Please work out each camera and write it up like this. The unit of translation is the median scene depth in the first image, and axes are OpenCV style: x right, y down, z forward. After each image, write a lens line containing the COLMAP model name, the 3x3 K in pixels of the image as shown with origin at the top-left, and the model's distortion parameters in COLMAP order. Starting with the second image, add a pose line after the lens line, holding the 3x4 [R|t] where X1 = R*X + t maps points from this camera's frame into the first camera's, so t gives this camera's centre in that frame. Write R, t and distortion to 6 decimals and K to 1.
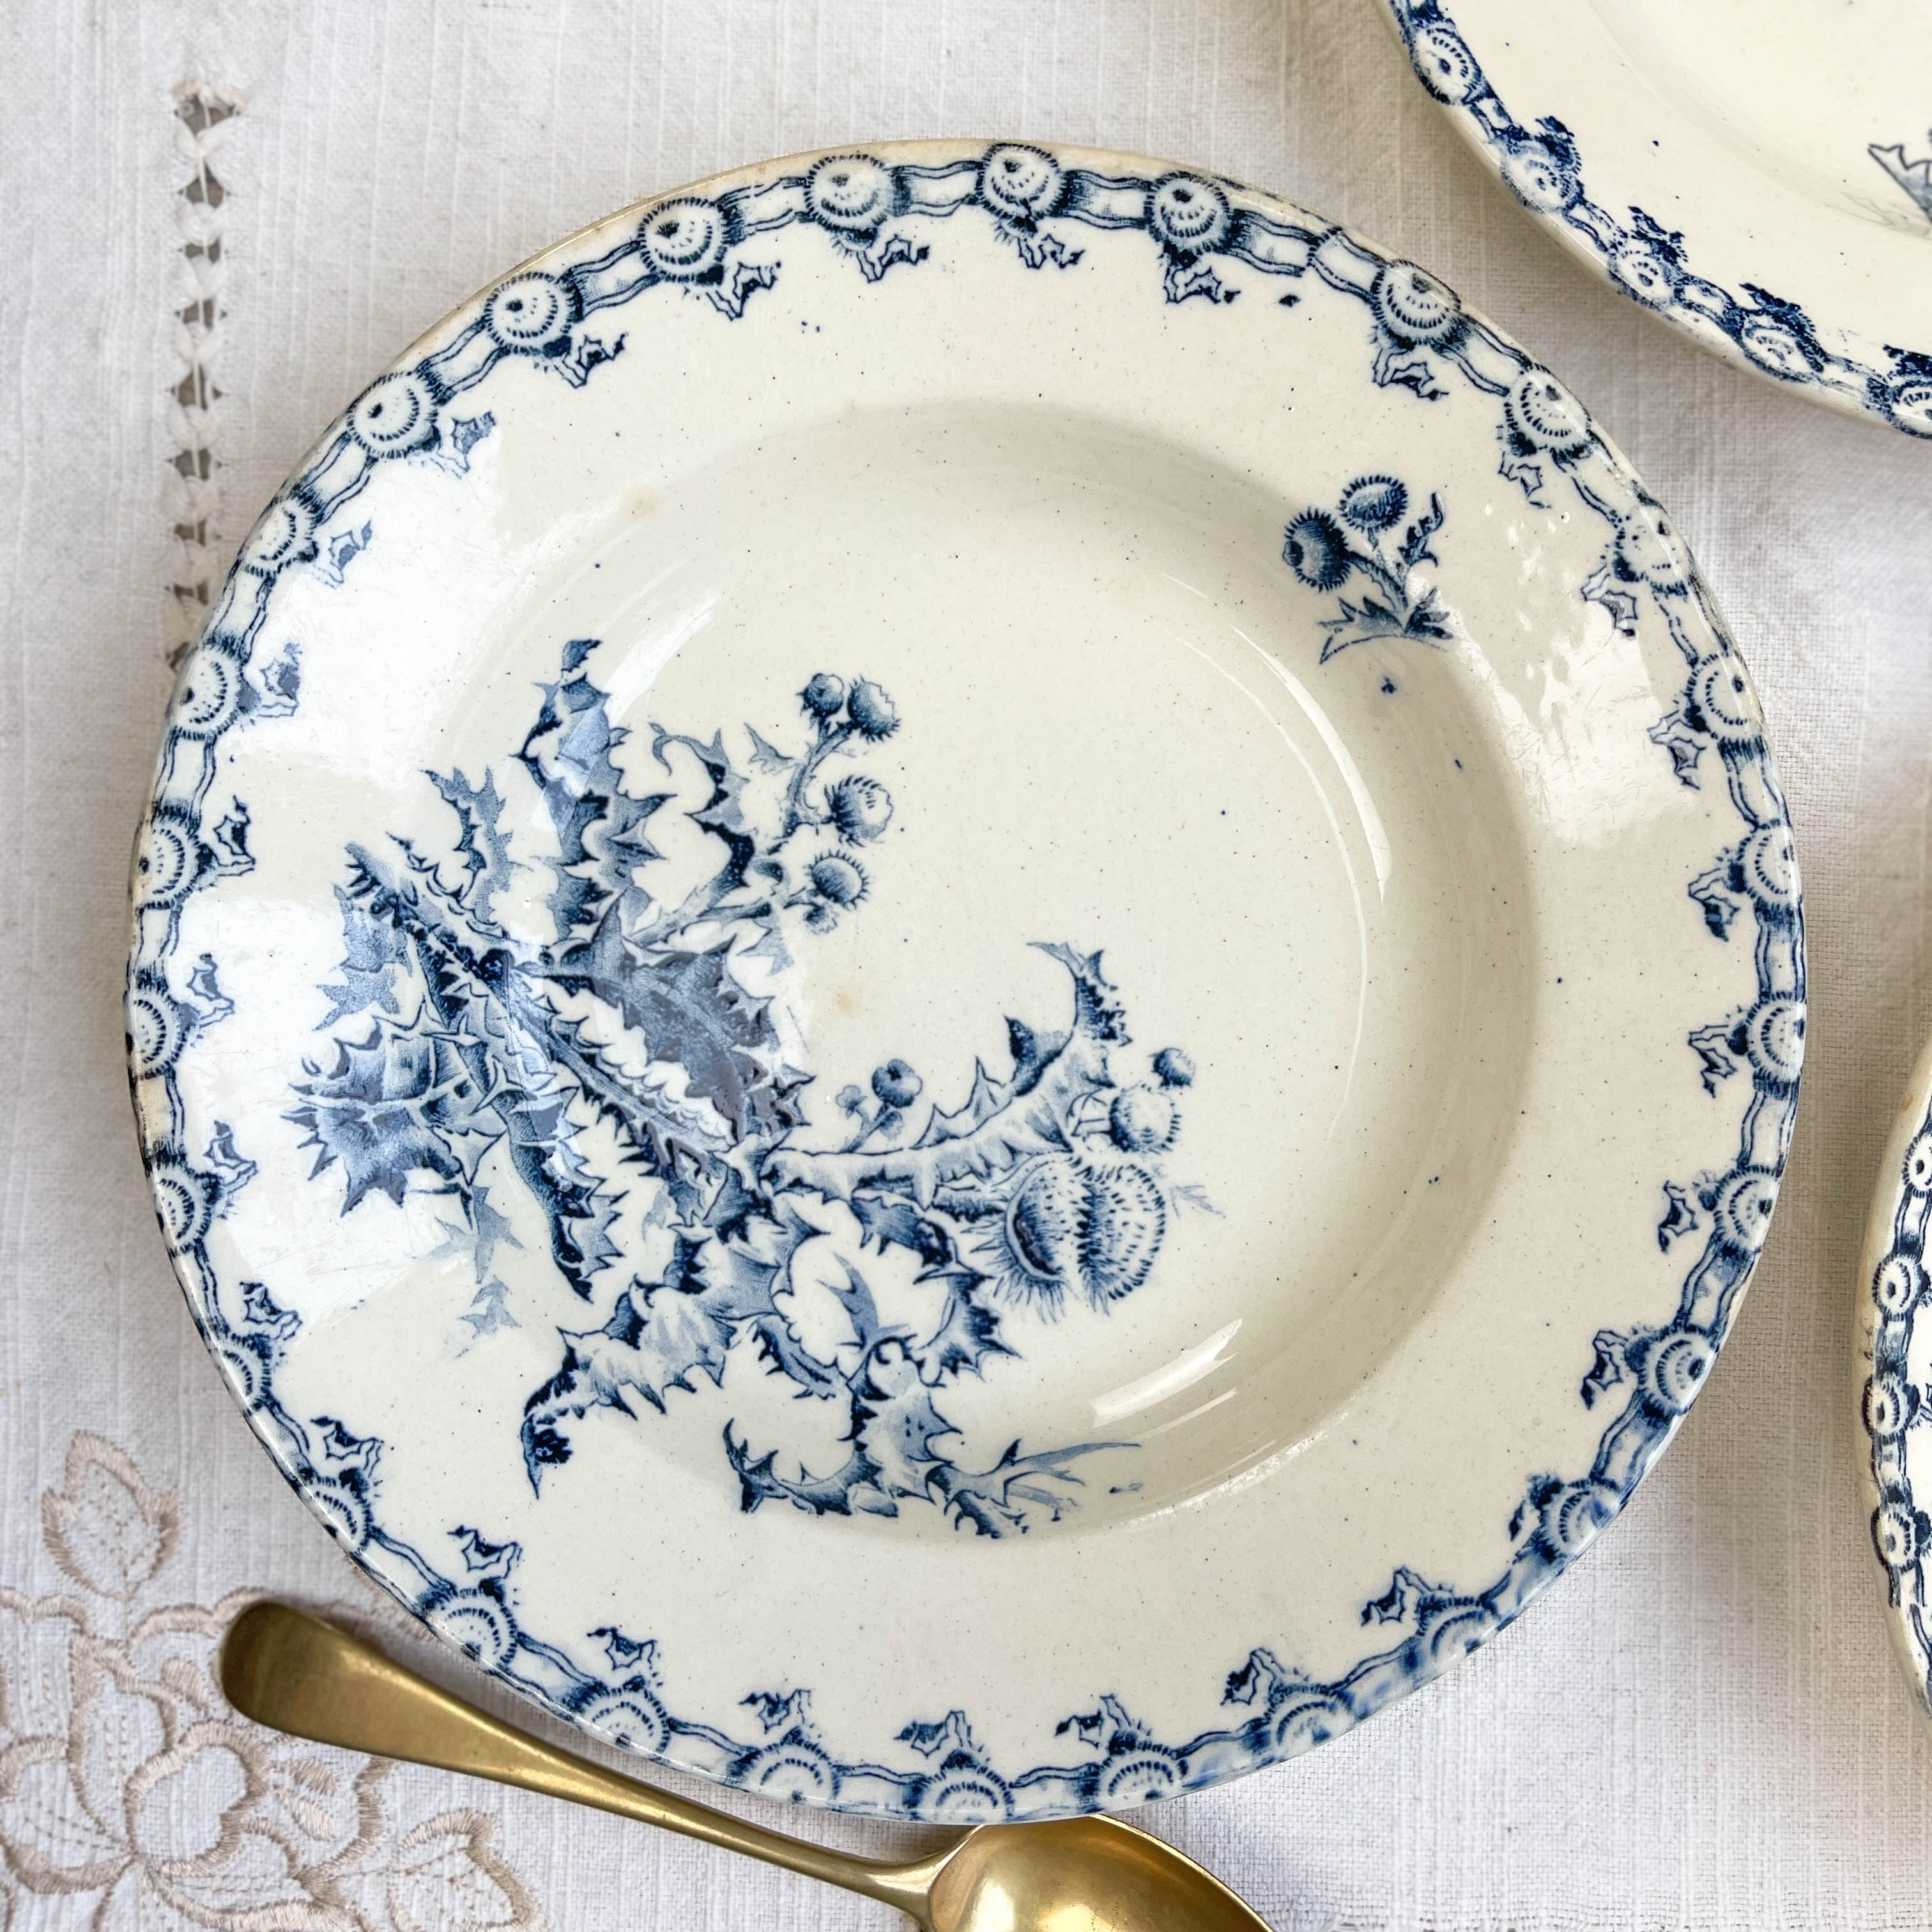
lens RADIAL K [[2006.3, 0, 968.1], [0, 2006.3, 902.7], [0, 0, 1]] dist [0.168370, -0.524909]
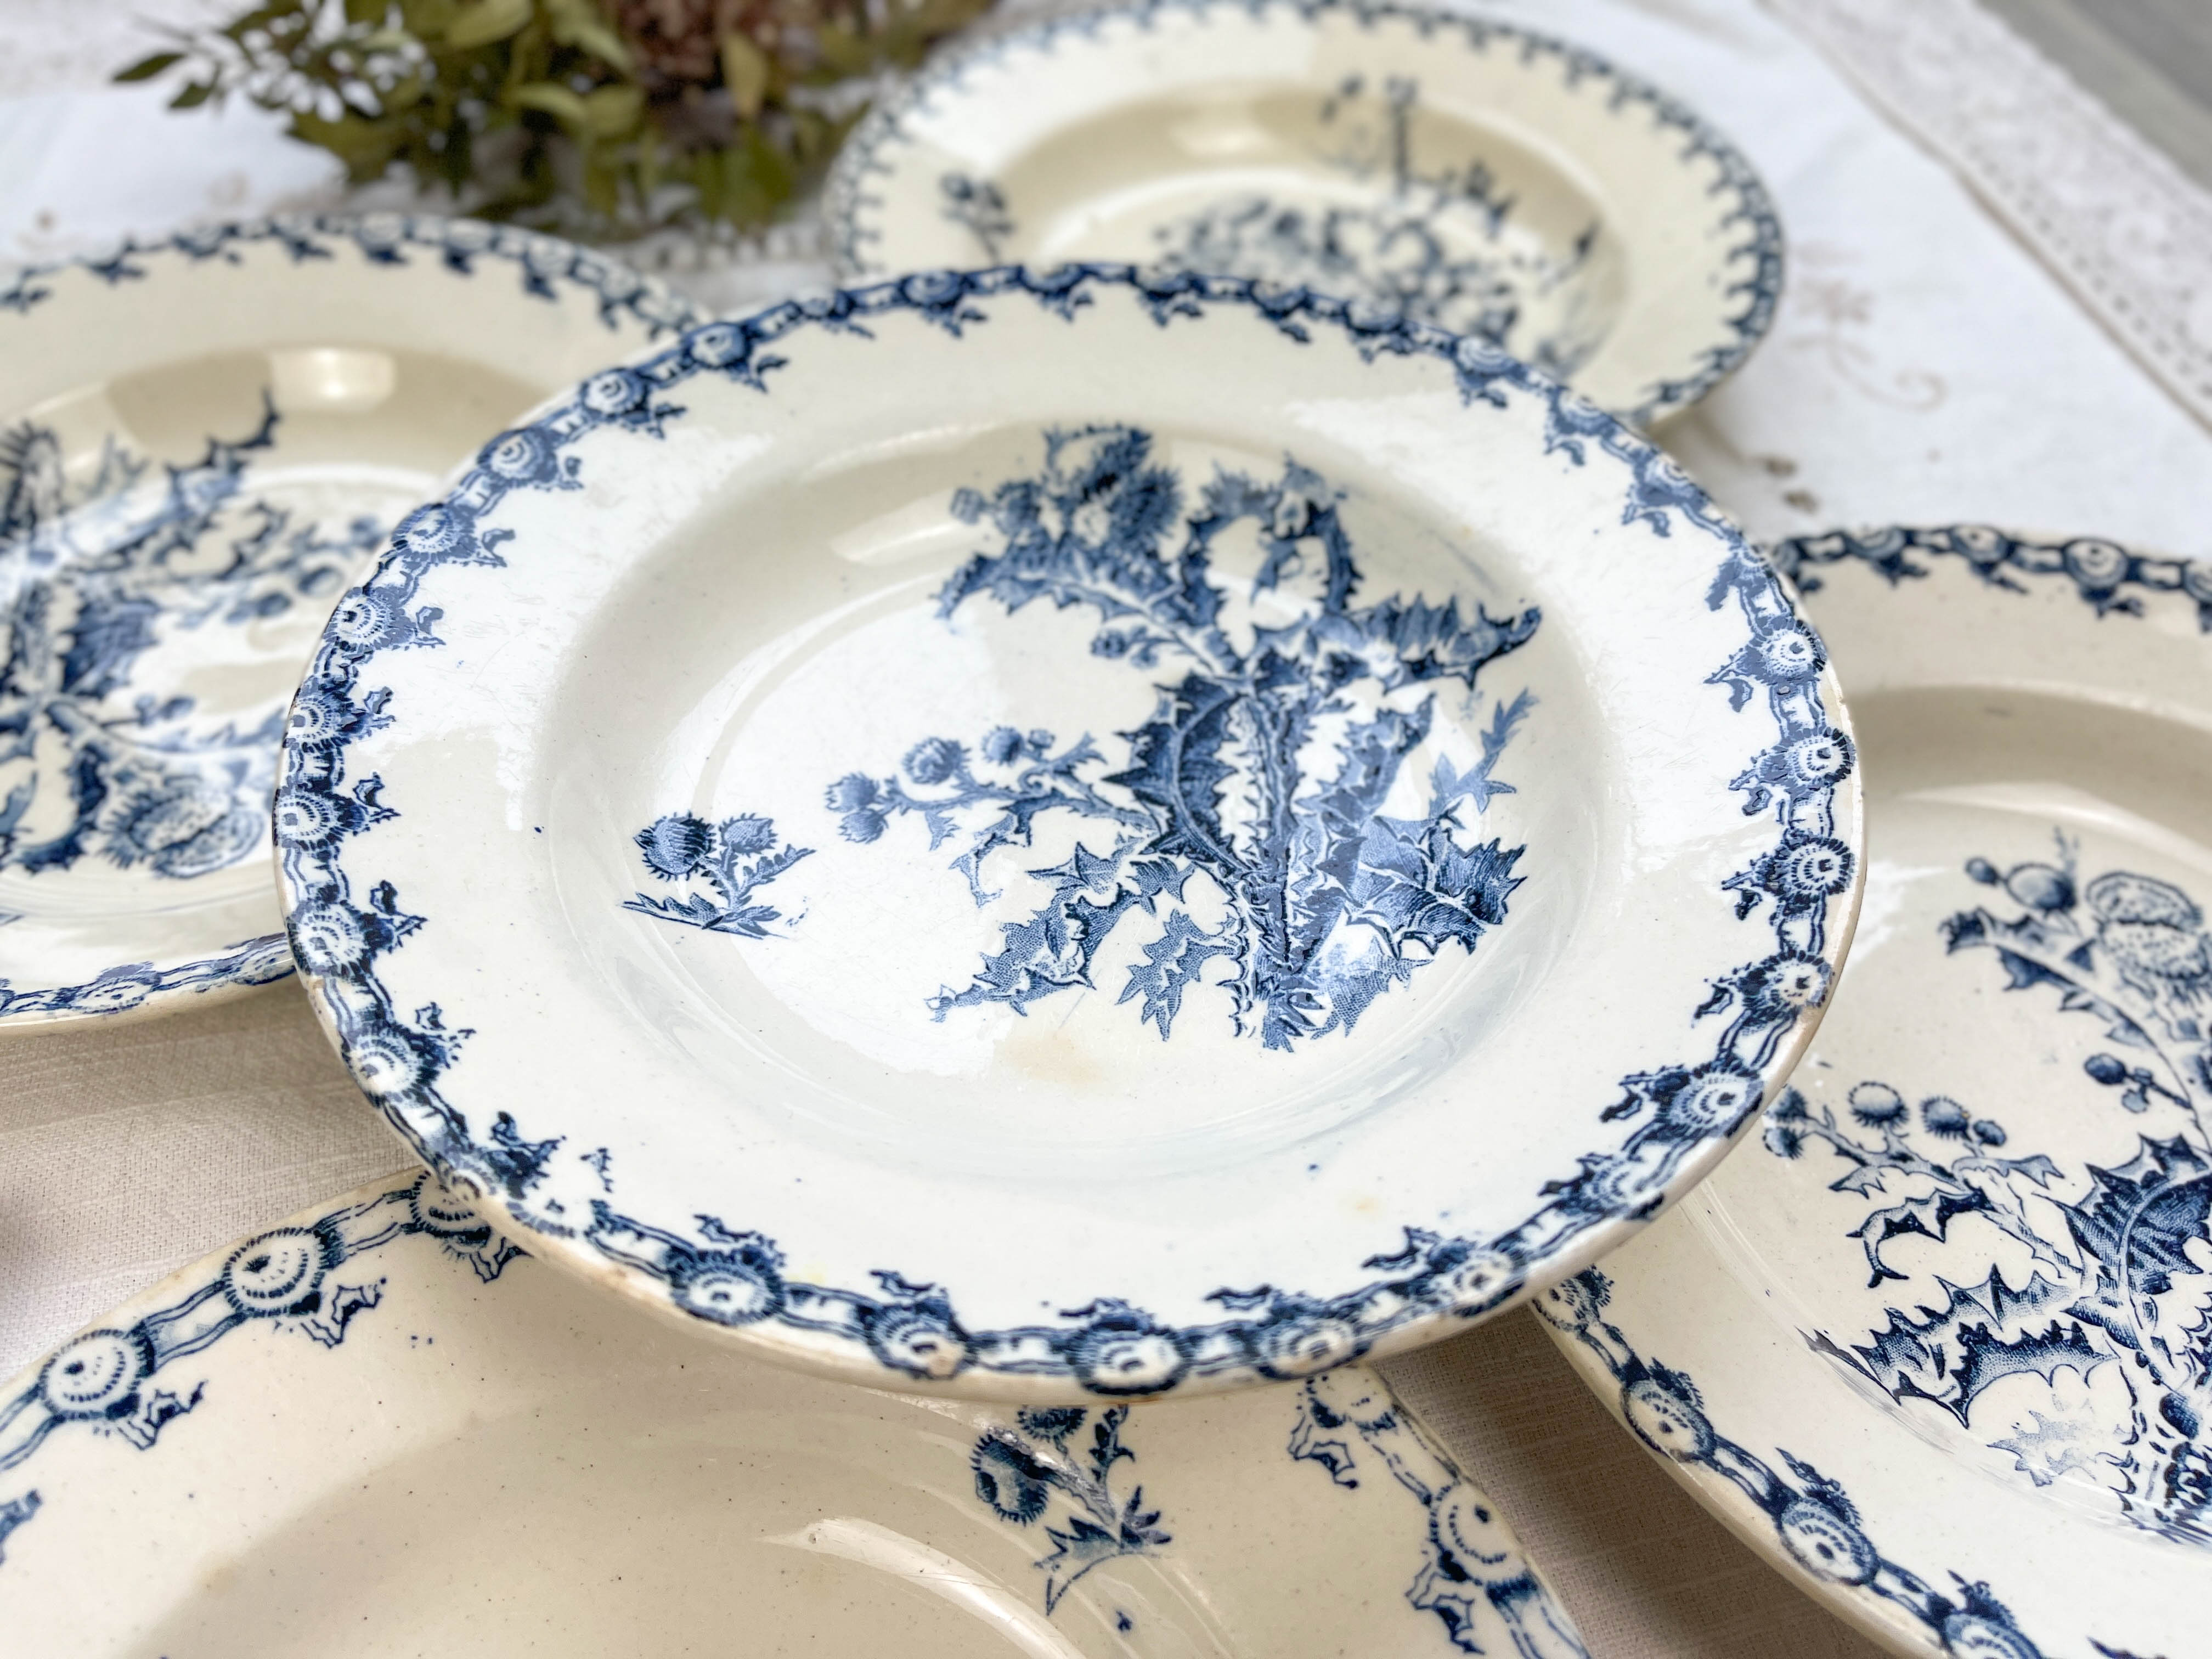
lens RADIAL K [[1713.5, 0, 1110.3], [0, 1713.5, 836.7], [0, 0, 1]] dist [0.022618, -0.050116]
pose [[0.979194, -0.147650, 0.139209, 0.148461], [0.202362, 0.761665, -0.615562, 0.084794], [-0.015143, 0.630925, 0.775696, 0.225234]]
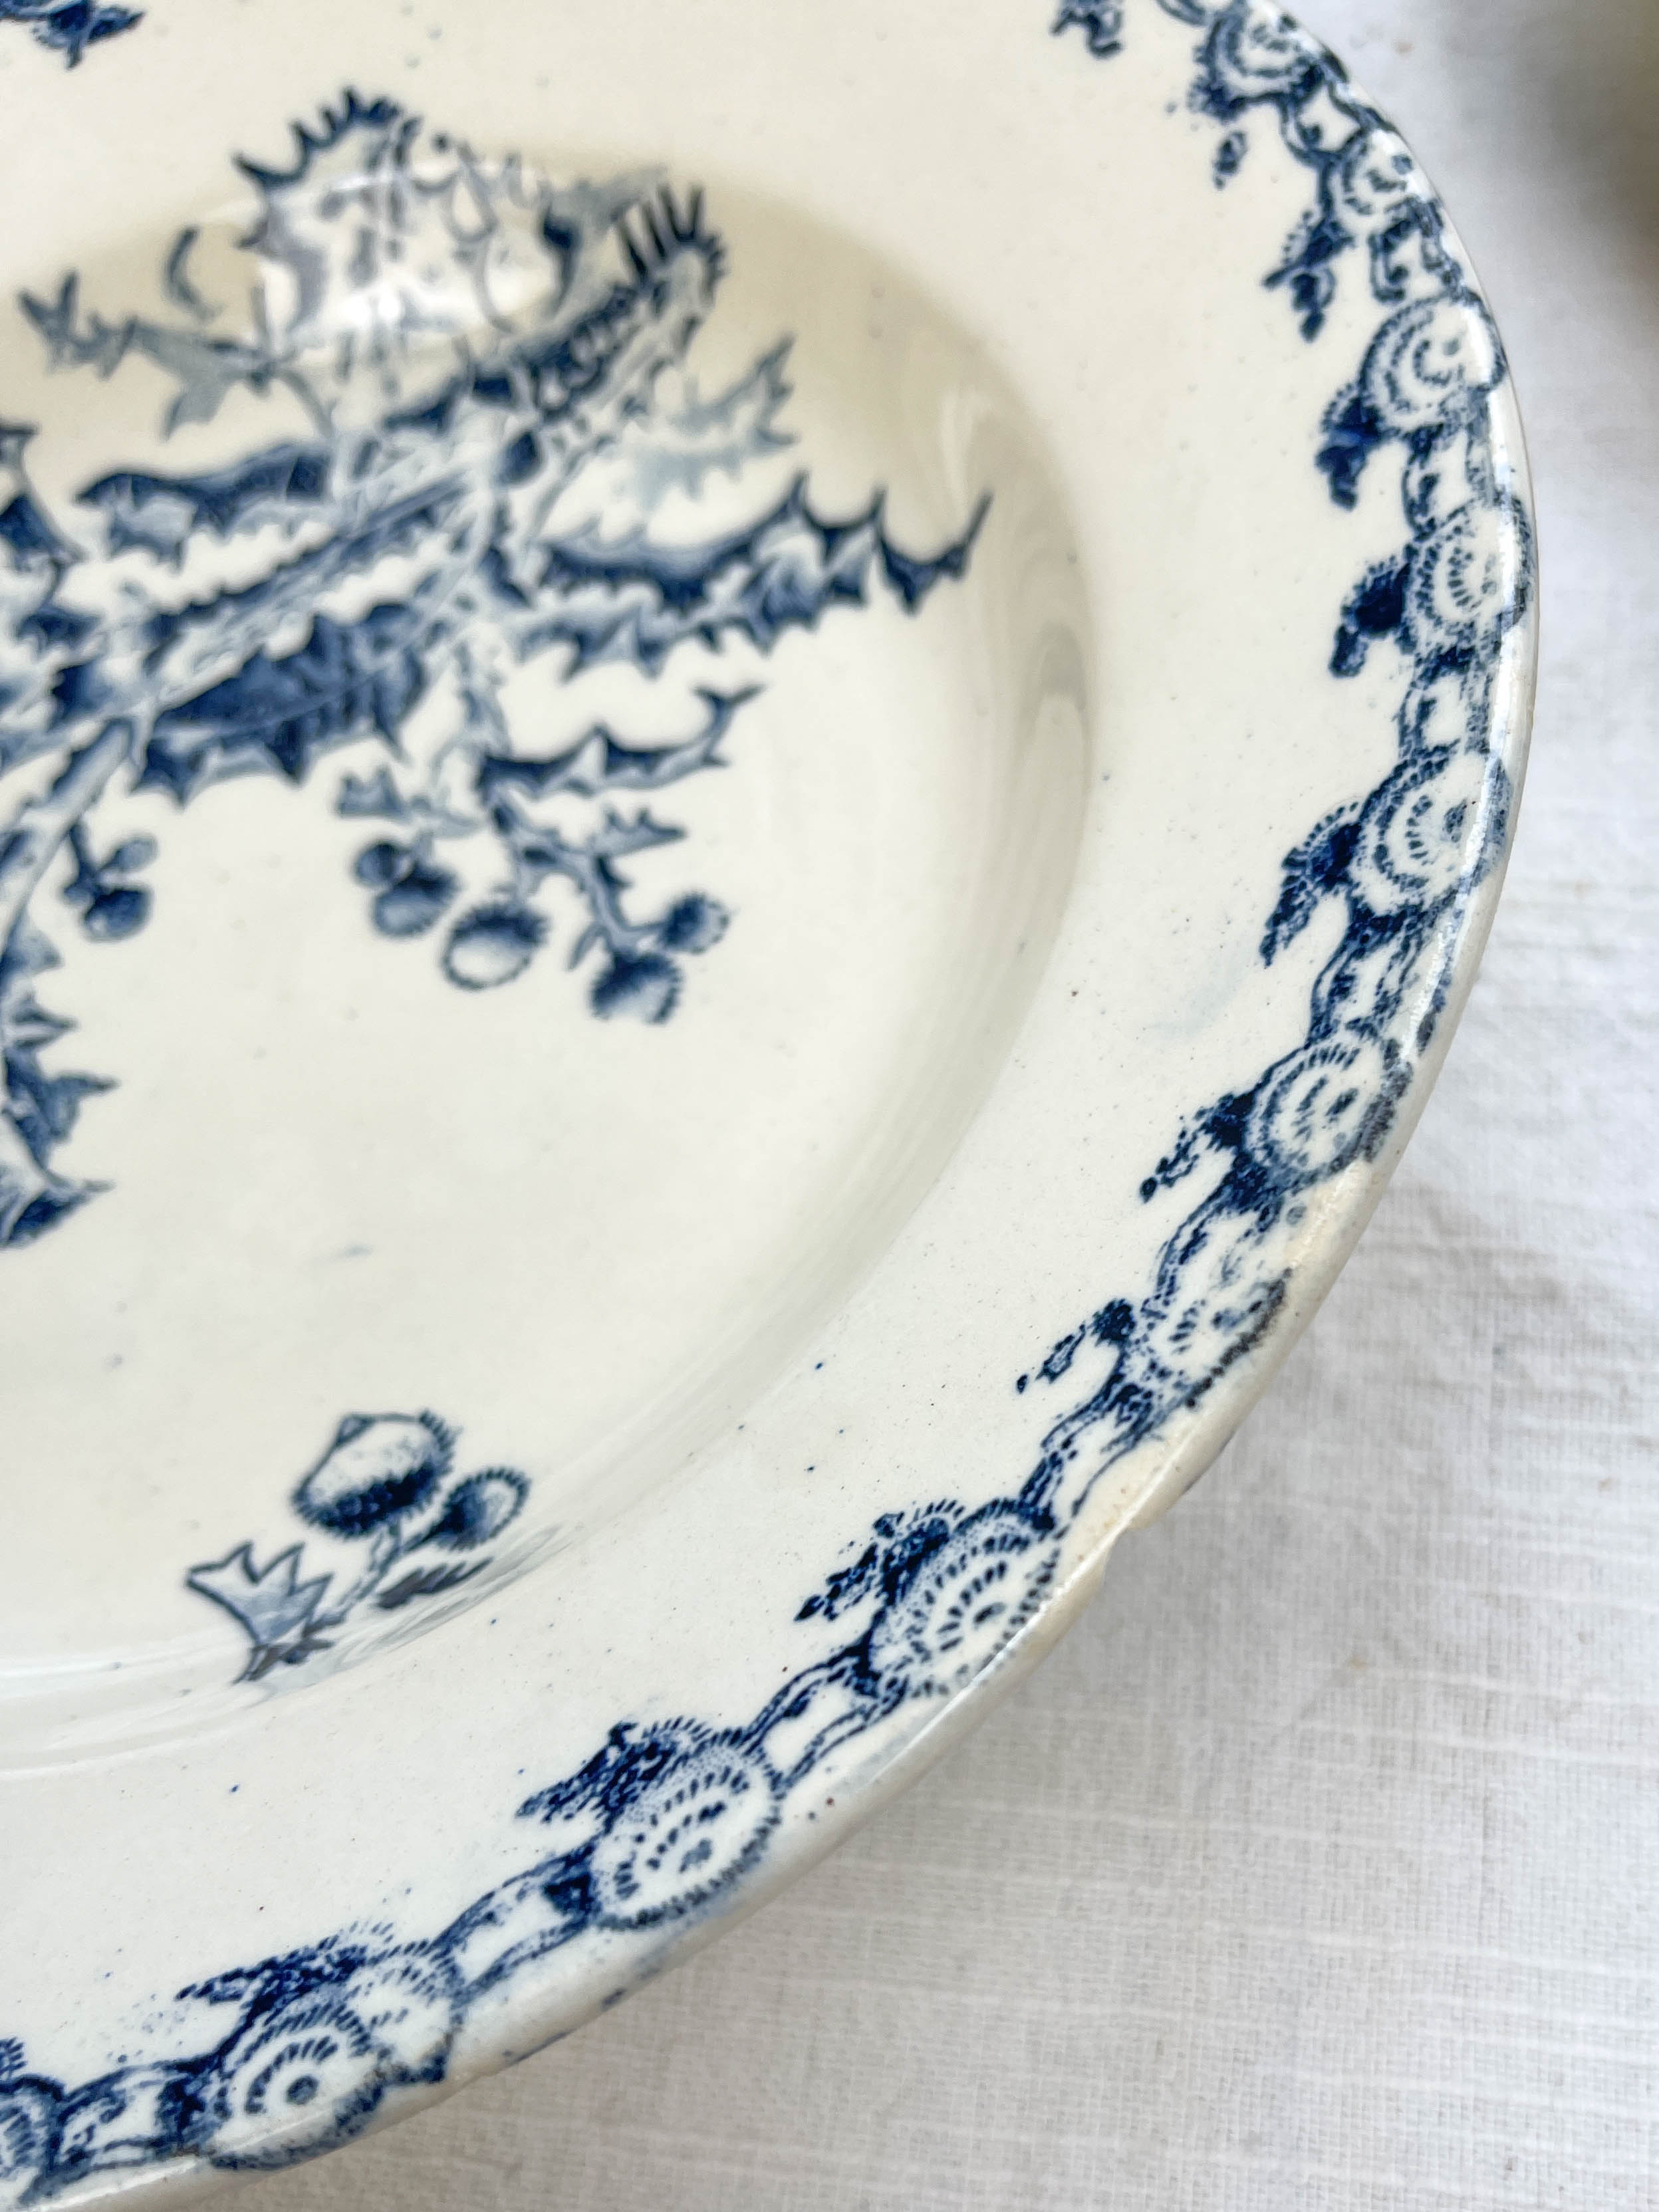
lens RADIAL K [[2146.5, 0, 1003.4], [0, 2146.5, 1341.6], [0, 0, 1]] dist [-0.002069, -0.010228]
pose [[0.333047, 0.809886, -0.482871, 0.256181], [-0.905084, 0.418180, 0.077127, -1.028356], [0.264391, 0.411352, 0.872288, 0.577808]]
